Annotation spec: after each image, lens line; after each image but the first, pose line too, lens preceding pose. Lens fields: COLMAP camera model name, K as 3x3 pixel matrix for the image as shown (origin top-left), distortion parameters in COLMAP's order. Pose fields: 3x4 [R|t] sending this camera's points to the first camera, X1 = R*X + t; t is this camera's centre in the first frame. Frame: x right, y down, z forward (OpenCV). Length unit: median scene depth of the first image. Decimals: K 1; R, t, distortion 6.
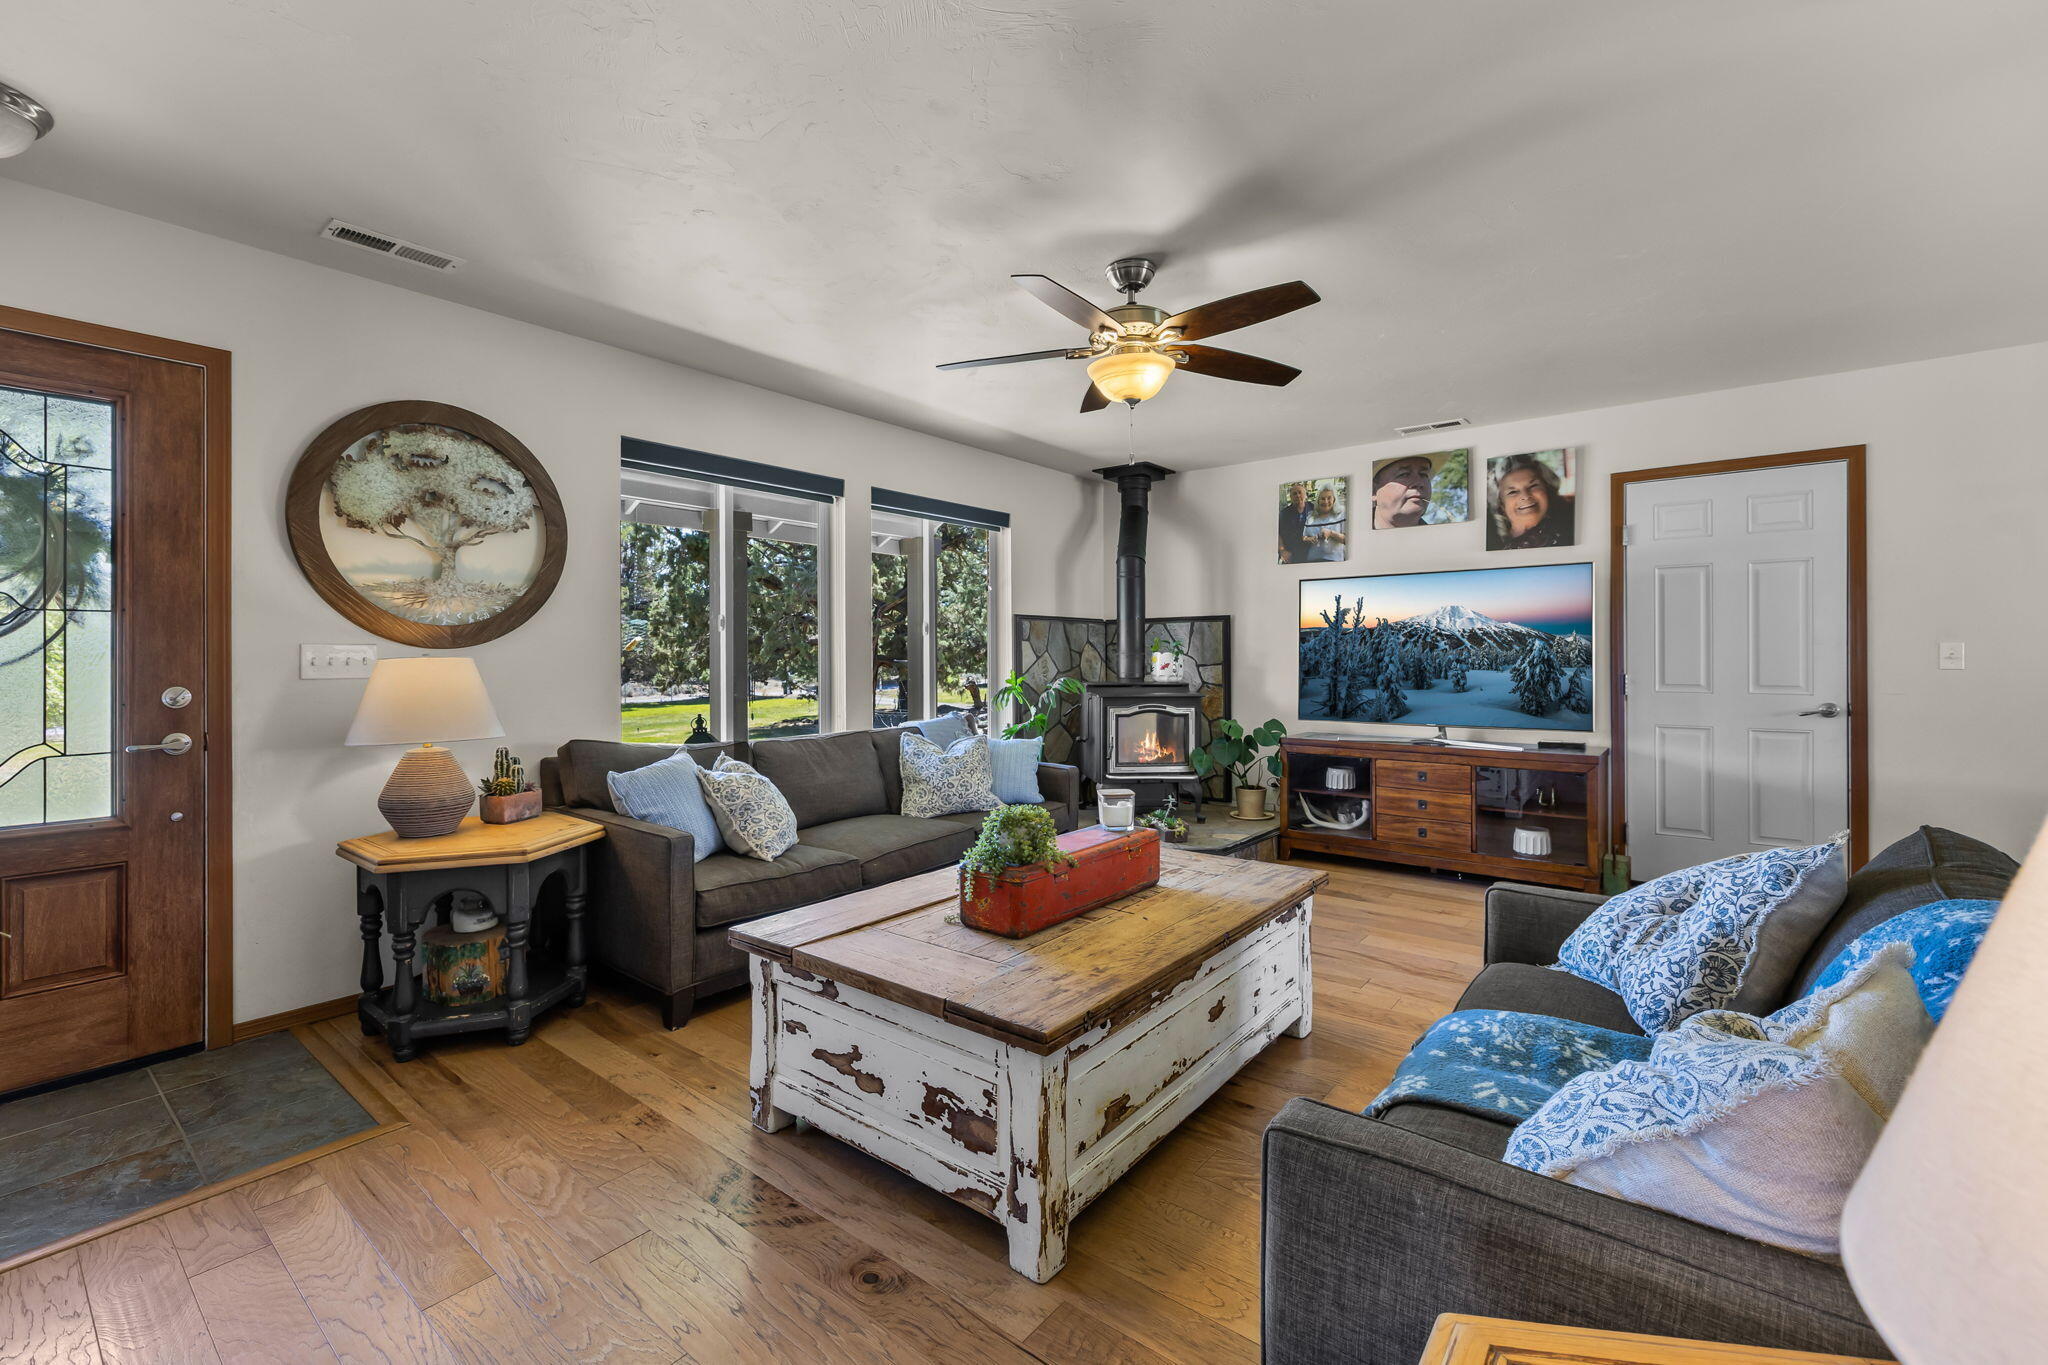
lens RADIAL K [[877.6, 0, 1005.5], [0, 877.6, 655.3], [0, 0, 1]] dist [0.002607, -0.000637]
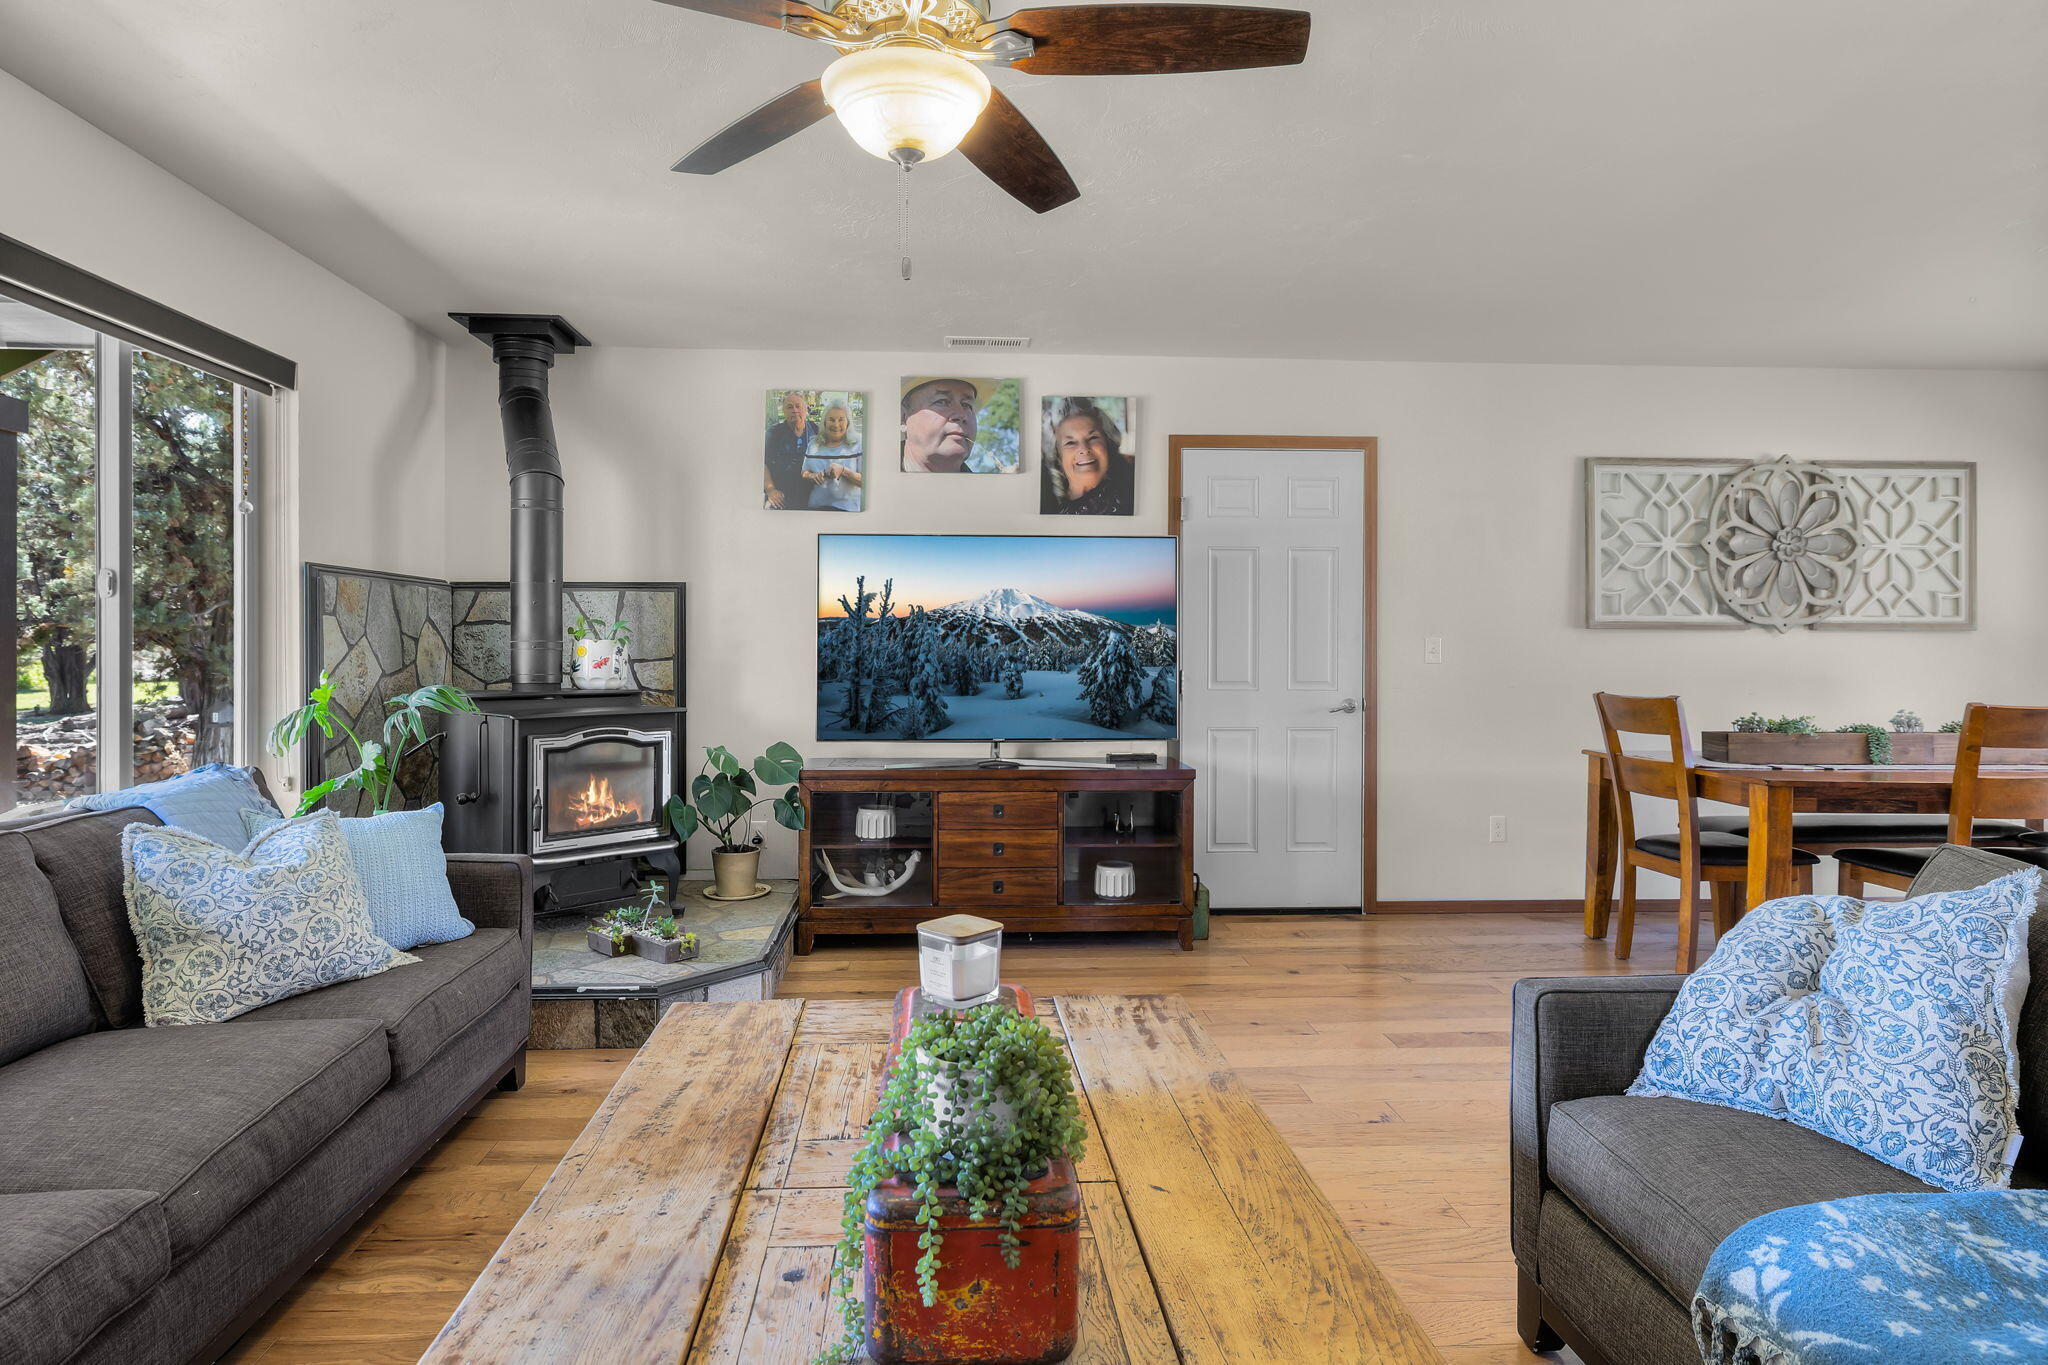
lens RADIAL K [[1127.3, 0, 1001.7], [0, 1127.3, 644.2], [0, 0, 1]] dist [0.002486, 0.000881]
pose [[0.735371, 0.006296, 0.677635, -0.162117], [-0.006957, 0.999974, -0.001741, -0.000844], [-0.677629, -0.003435, 0.735396, 0.291992]]
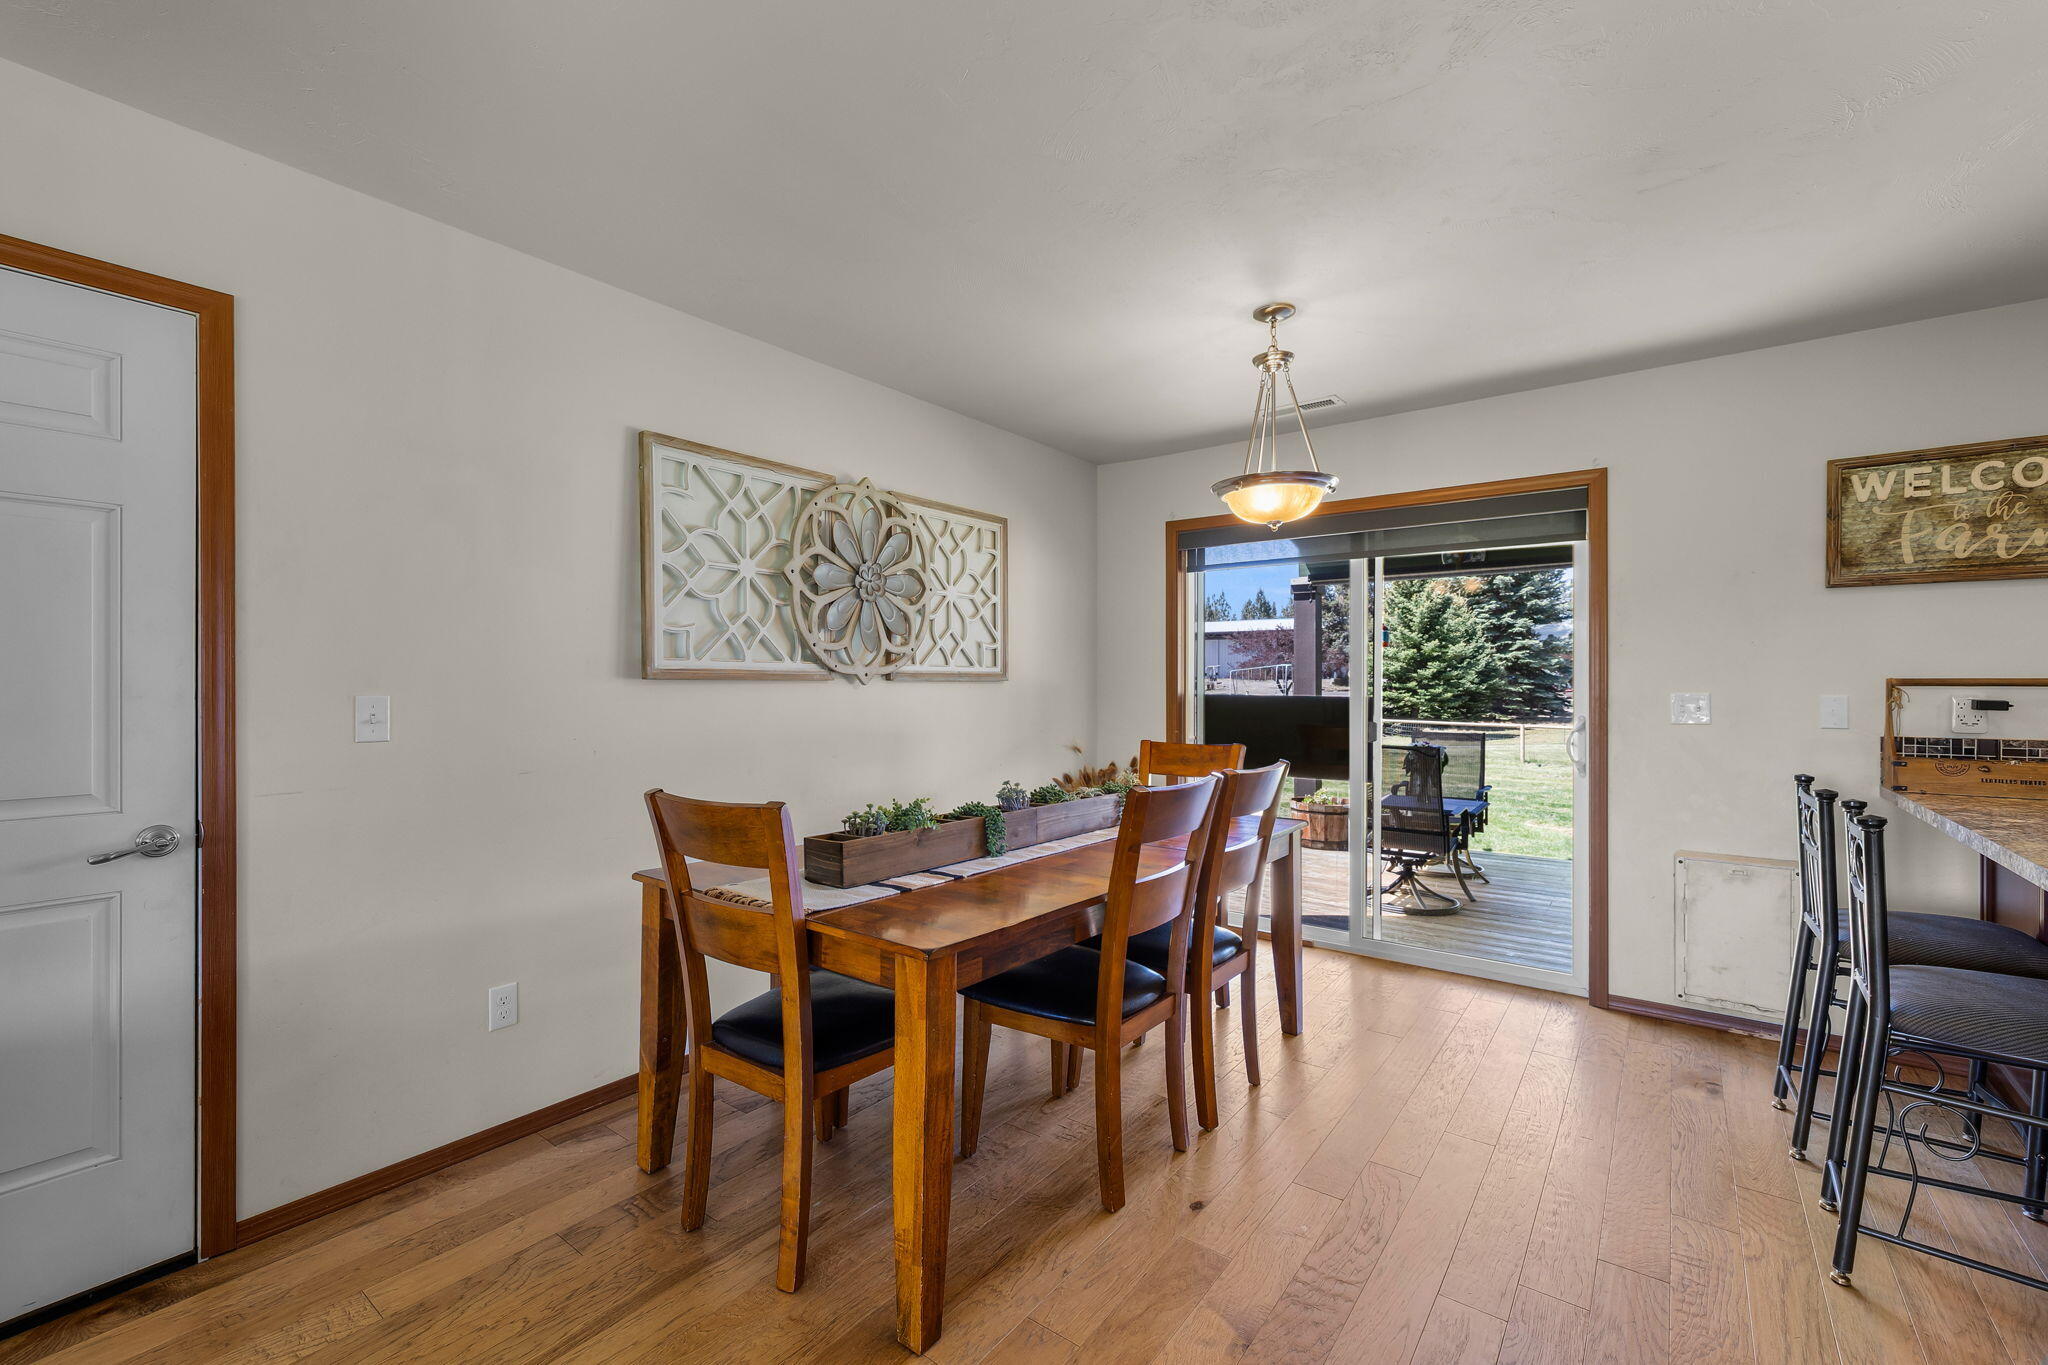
lens RADIAL K [[877.6, 0, 1010.7], [0, 877.6, 684.3], [0, 0, 1]] dist [0.002607, -0.000637]
pose [[-0.027050, 0.004147, 0.999625, 0.392119], [-0.000189, 0.999991, -0.004153, -0.015402], [-0.999634, -0.000302, -0.027049, 0.478723]]
